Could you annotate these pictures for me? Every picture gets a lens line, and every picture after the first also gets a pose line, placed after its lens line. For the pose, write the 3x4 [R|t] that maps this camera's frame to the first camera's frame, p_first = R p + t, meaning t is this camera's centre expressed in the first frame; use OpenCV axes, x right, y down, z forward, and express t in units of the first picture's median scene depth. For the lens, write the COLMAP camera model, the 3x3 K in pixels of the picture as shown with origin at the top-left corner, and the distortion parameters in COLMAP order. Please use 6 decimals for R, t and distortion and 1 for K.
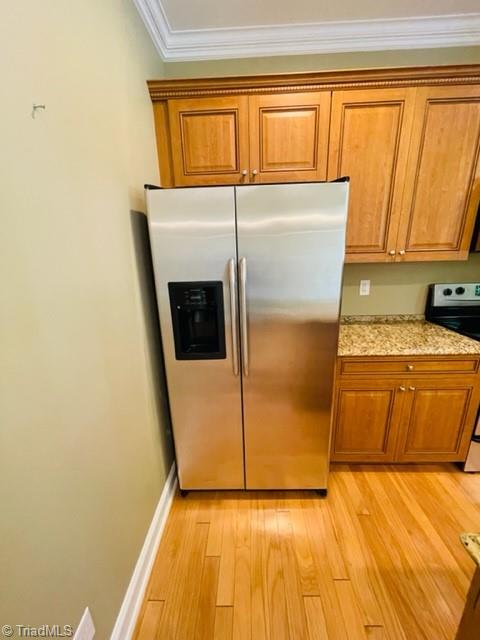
lens RADIAL K [[259.7, 0, 240.0], [0, 259.7, 320.0], [0, 0, 1]] dist [-0.000029, 0.000425]
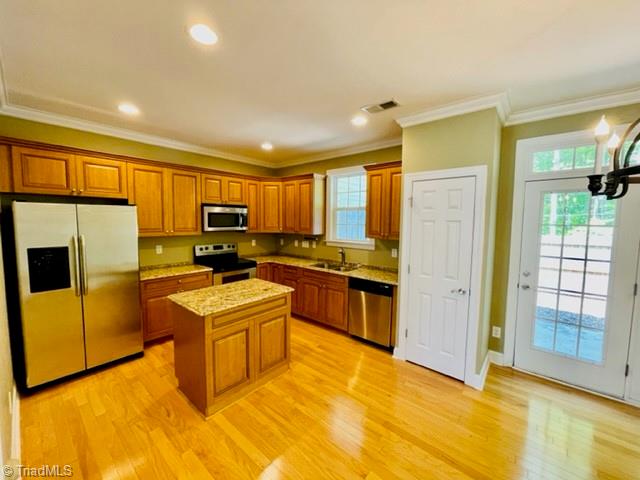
lens RADIAL K [[255.6, 0, 318.4], [0, 255.6, 236.6], [0, 0, 1]] dist [-0.001498, 0.000028]
pose [[0.625123, -0.016883, 0.780344, -0.321526], [0.186253, 0.974111, -0.128129, 0.315033], [-0.757978, 0.225438, 0.612084, -1.370676]]
